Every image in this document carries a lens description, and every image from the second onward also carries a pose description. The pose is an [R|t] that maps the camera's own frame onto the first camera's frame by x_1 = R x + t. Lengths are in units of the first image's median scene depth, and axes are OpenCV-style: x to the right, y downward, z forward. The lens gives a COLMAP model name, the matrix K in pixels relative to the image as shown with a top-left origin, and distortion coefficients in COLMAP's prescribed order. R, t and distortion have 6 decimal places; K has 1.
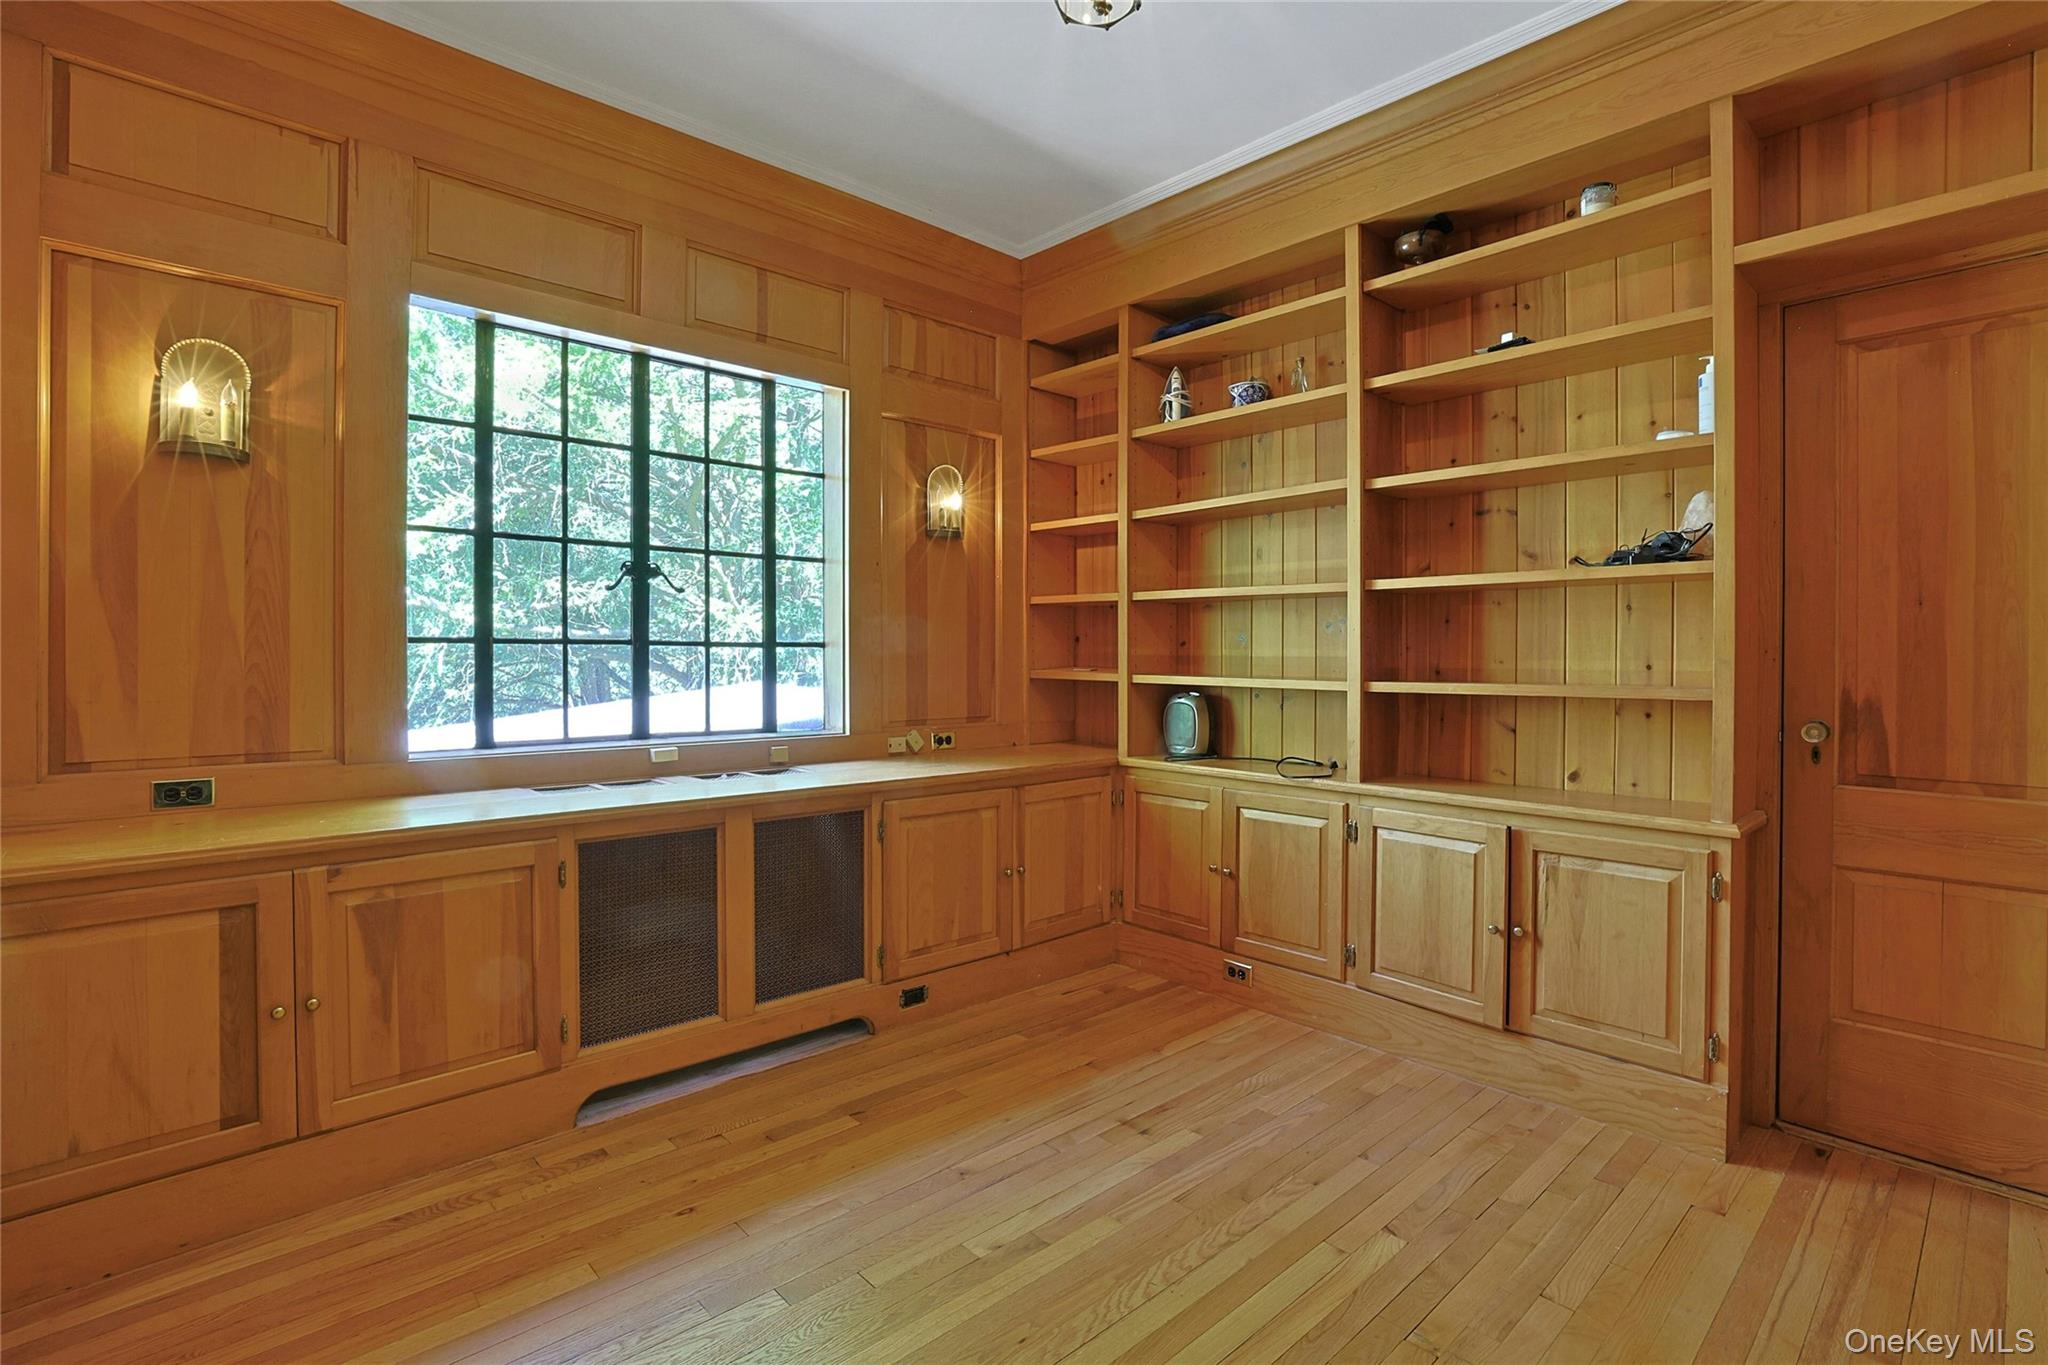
lens RADIAL K [[935.2, 0, 1016.5], [0, 935.2, 669.1], [0, 0, 1]] dist [-0.044852, 0.016634]
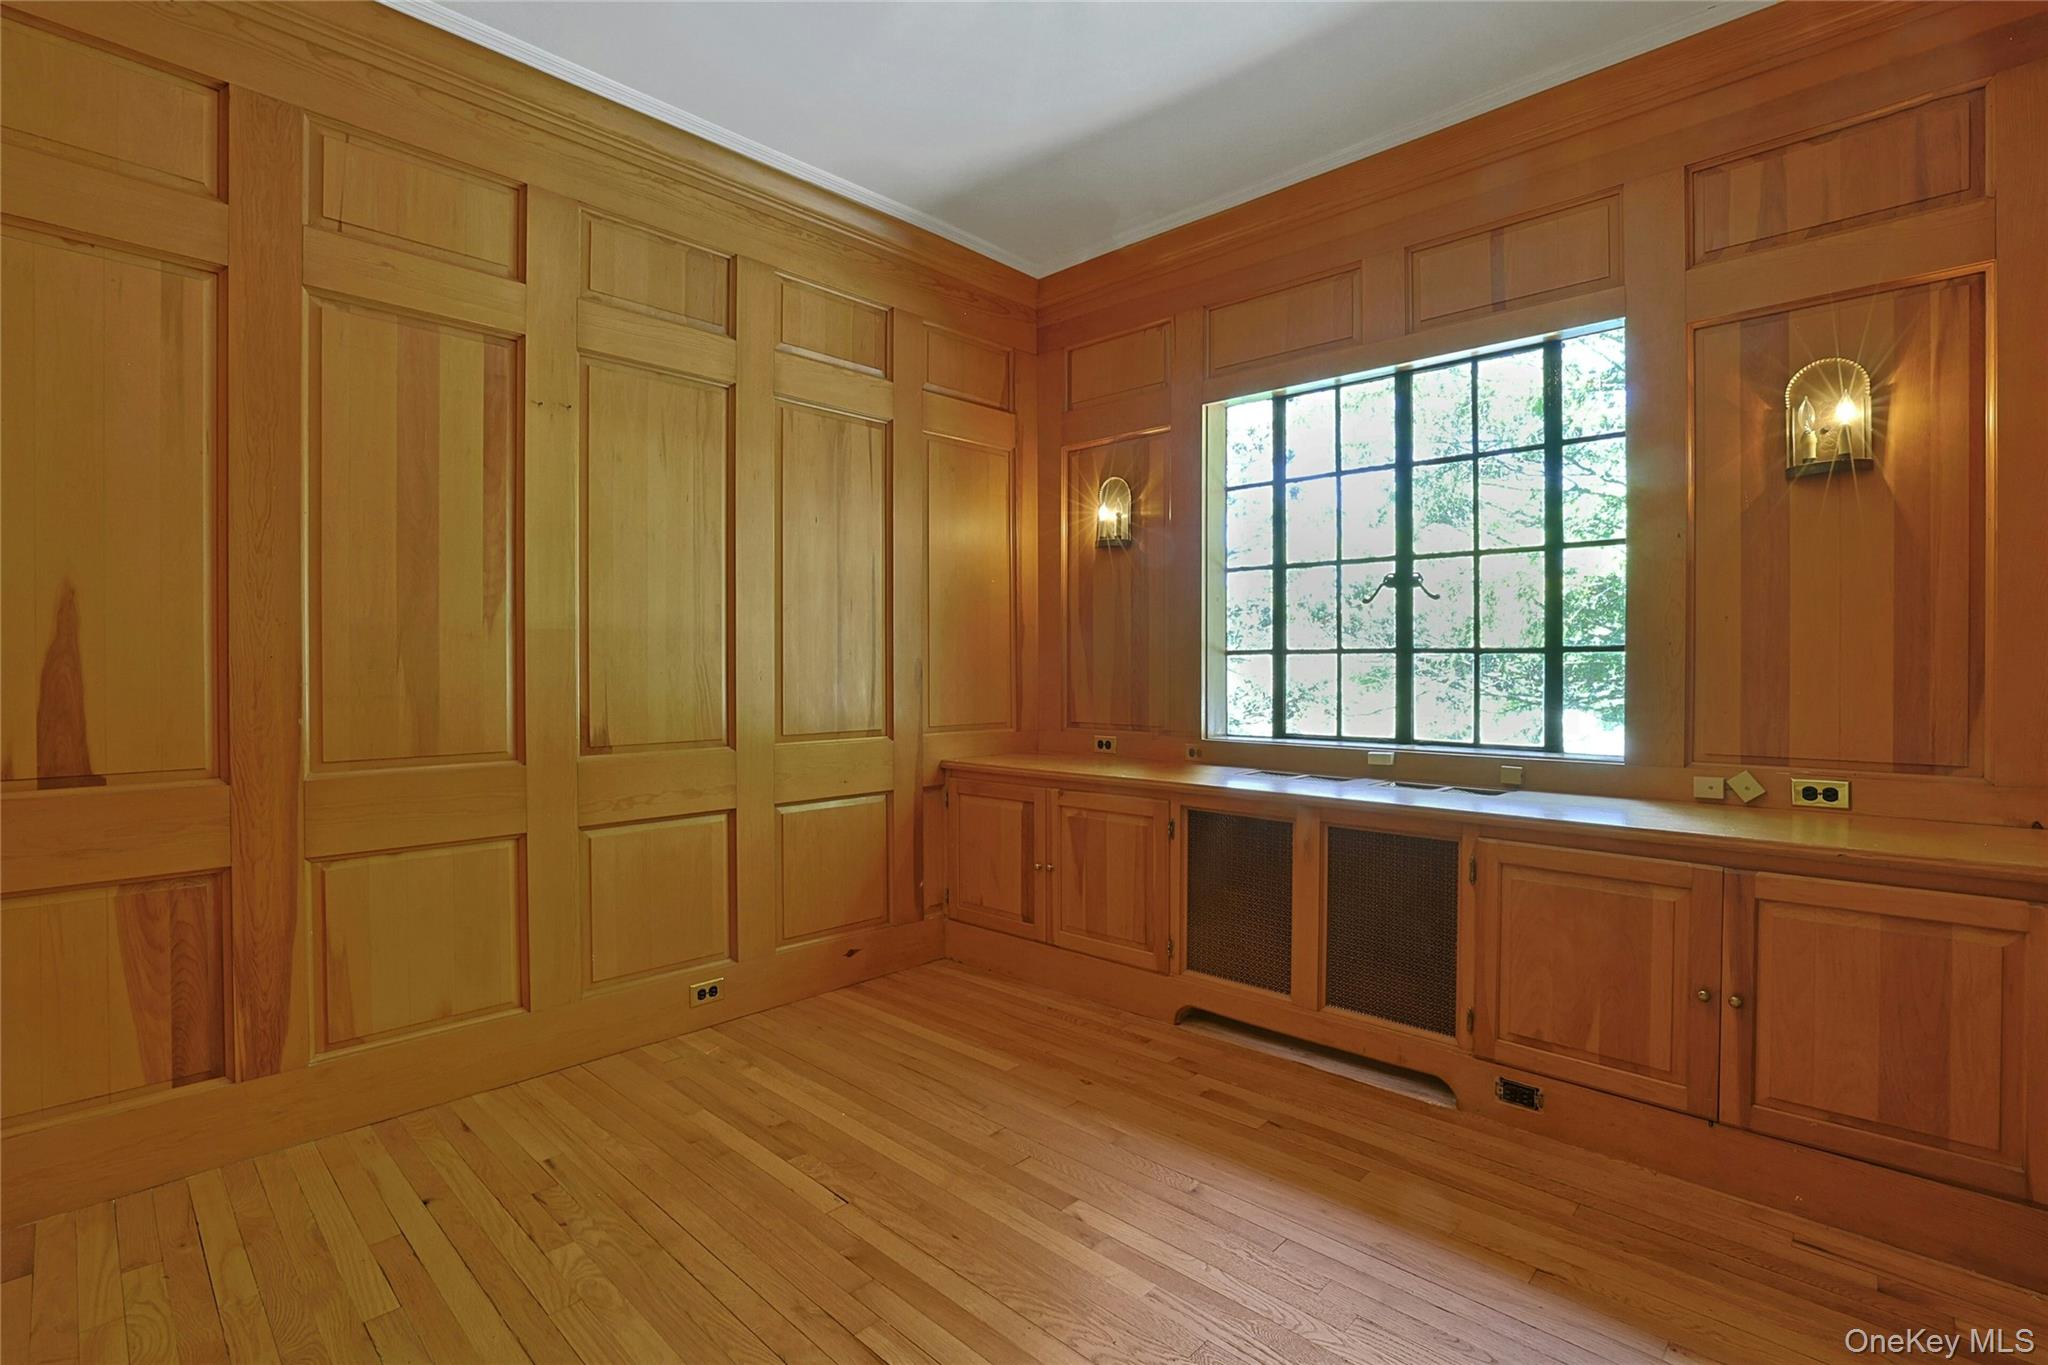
lens RADIAL K [[935.2, 0, 1016.5], [0, 935.2, 669.1], [0, 0, 1]] dist [-0.044852, 0.016634]
pose [[0.087814, 0.000659, -0.996137, 0.646255], [-0.010142, 0.999949, -0.000233, -0.003117], [0.996085, 0.010123, 0.087816, 0.521148]]
